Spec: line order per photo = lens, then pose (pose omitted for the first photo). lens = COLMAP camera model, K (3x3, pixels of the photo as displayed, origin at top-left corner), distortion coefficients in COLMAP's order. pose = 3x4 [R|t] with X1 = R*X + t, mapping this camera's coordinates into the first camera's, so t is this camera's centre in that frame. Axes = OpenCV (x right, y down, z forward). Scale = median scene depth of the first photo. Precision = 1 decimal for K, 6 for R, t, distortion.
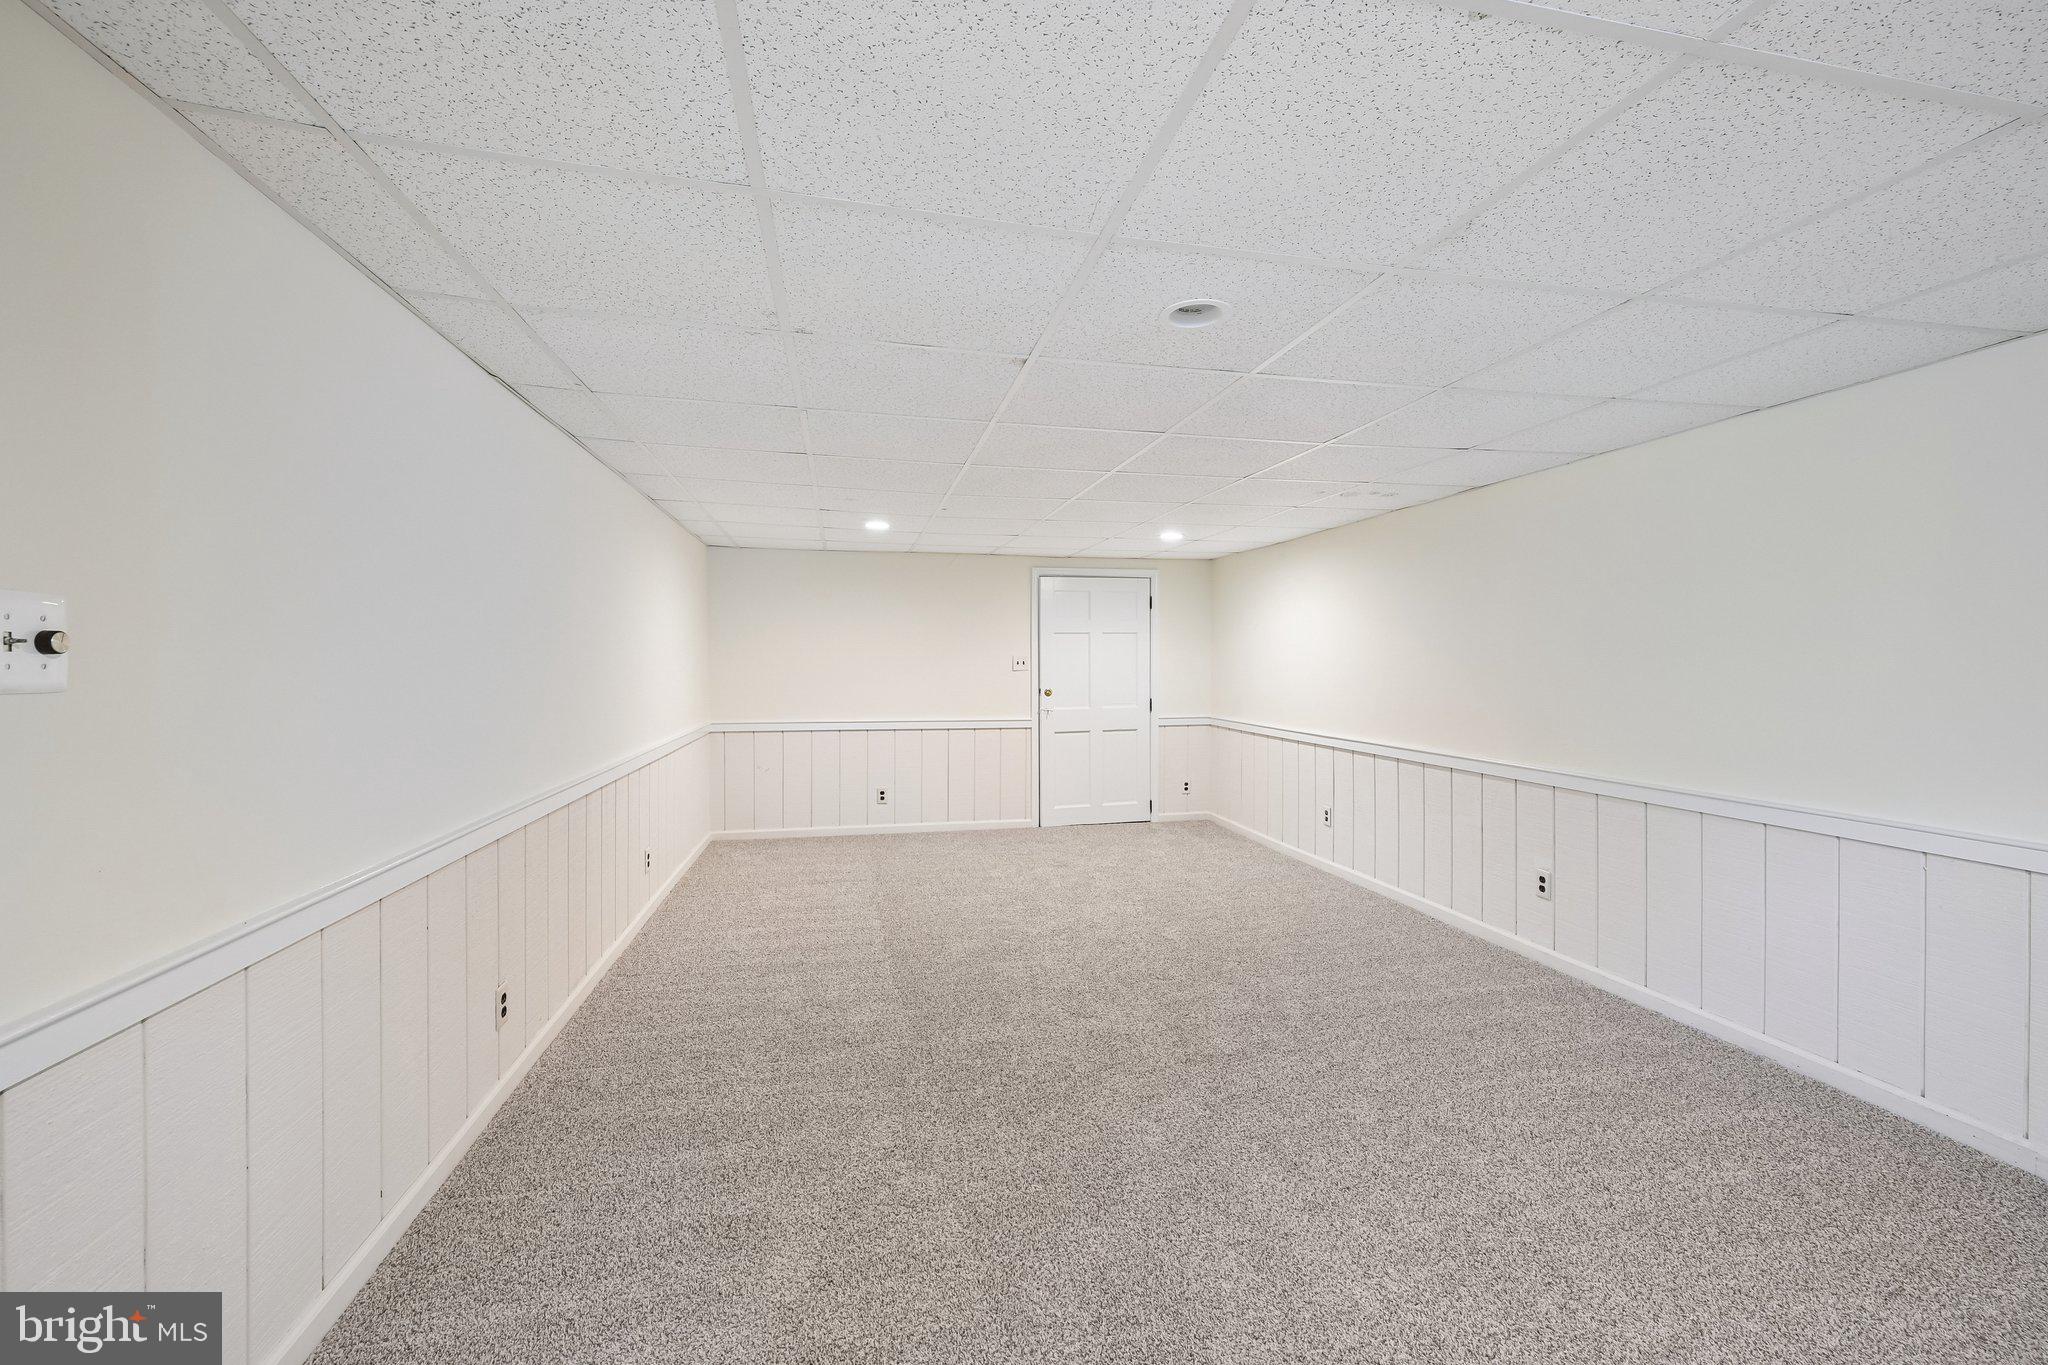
lens RADIAL K [[820.5, 0, 1023.5], [0, 820.5, 669.6], [0, 0, 1]] dist [0.000437, 0.000789]
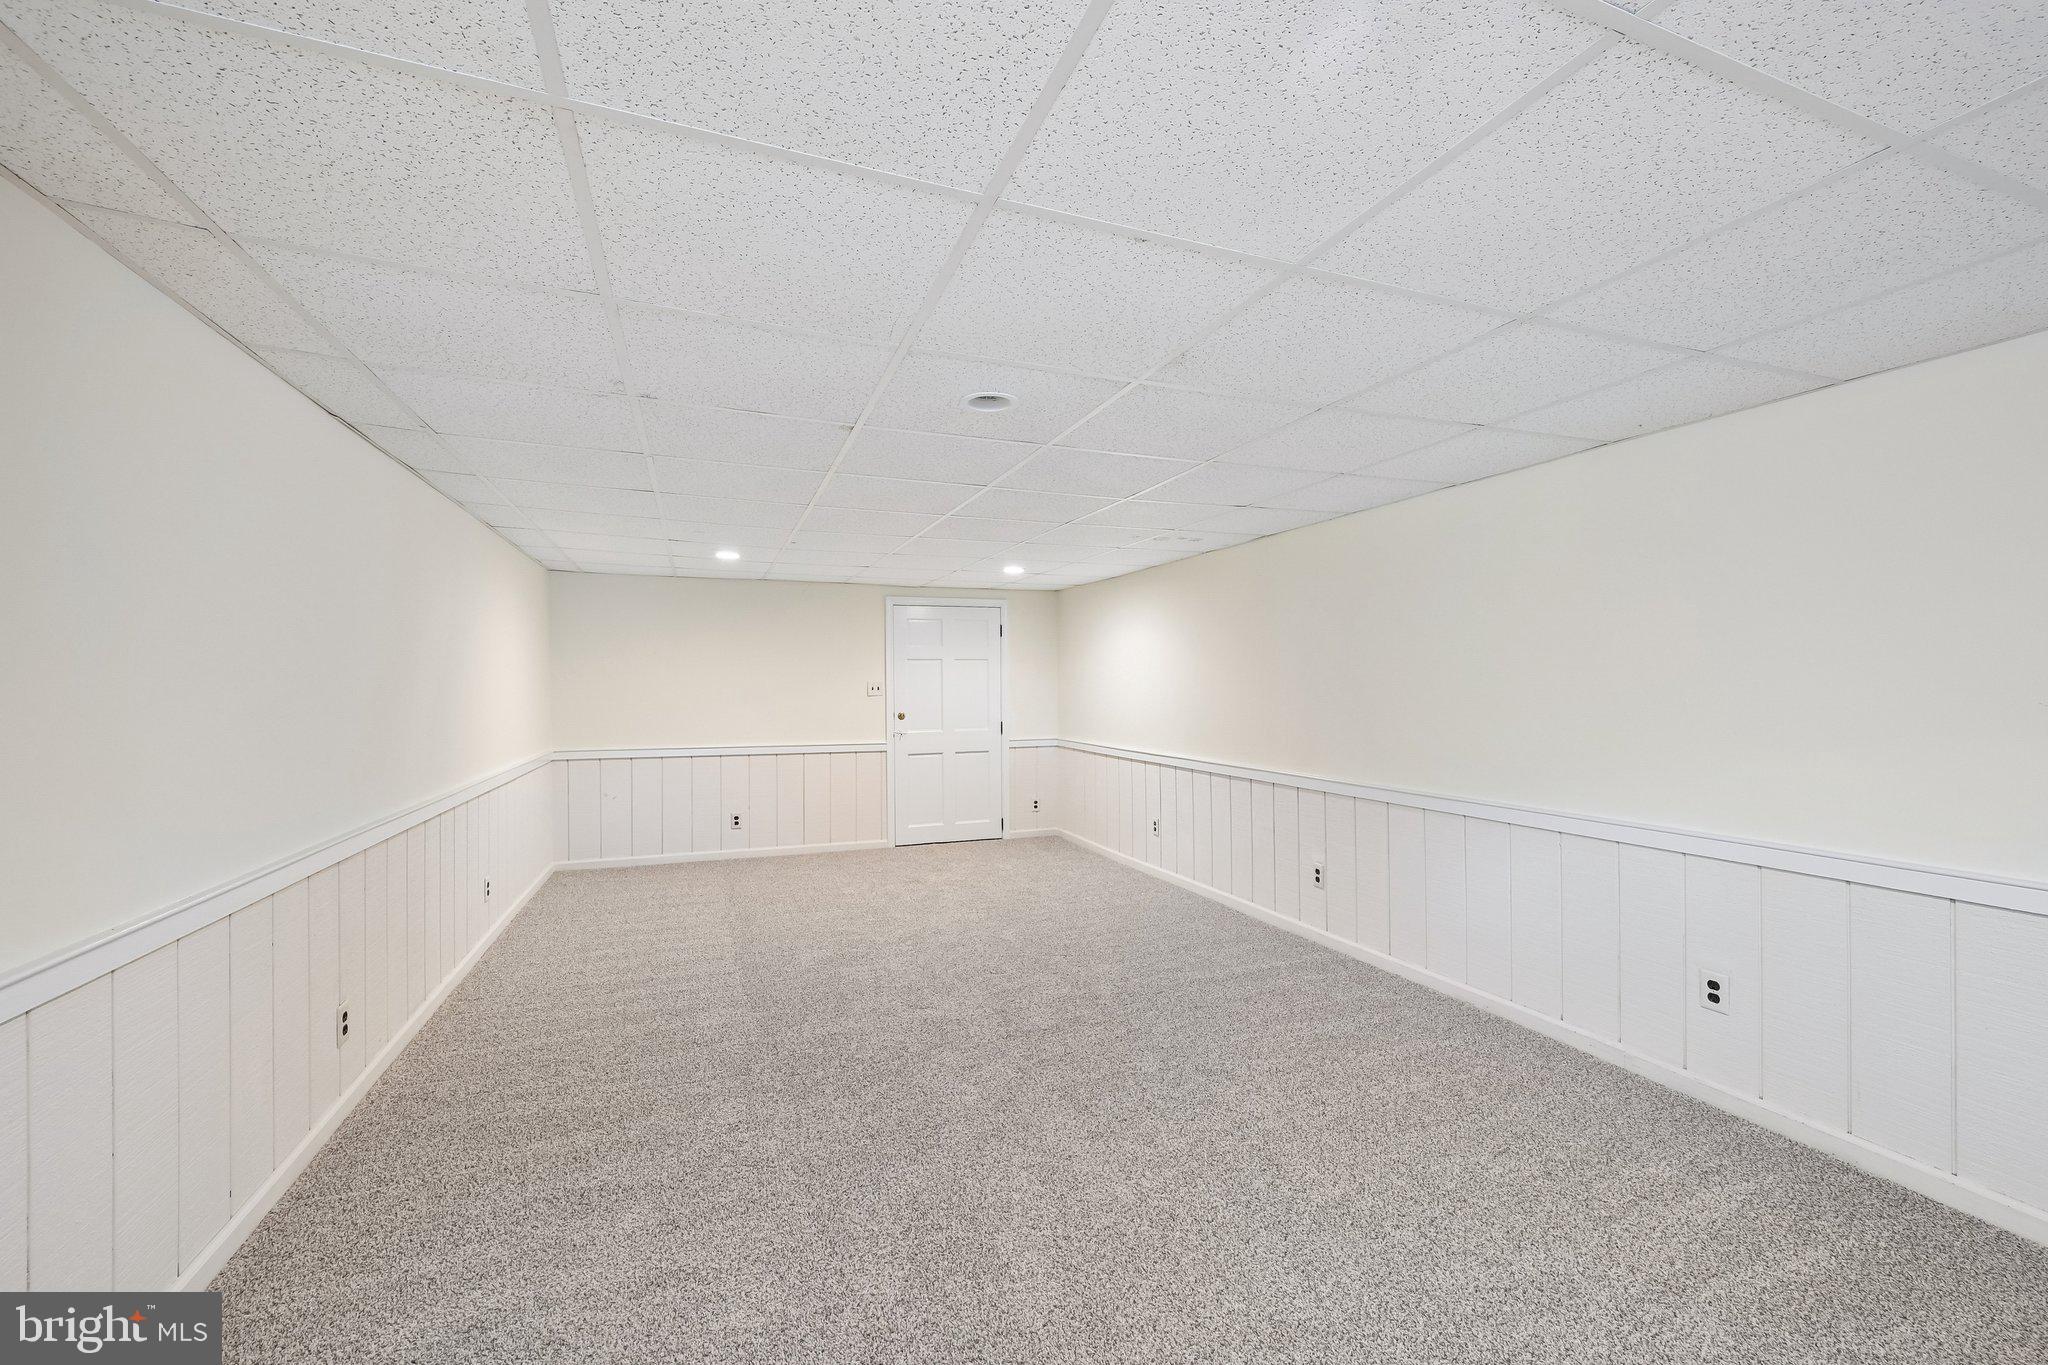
lens RADIAL K [[820.5, 0, 1018.6], [0, 820.5, 694.3], [0, 0, 1]] dist [0.000437, 0.000789]
pose [[0.987859, -0.004760, 0.155278, 0.047444], [0.004729, 0.999989, 0.000572, -0.000965], [-0.155279, 0.000170, 0.987871, -0.160249]]
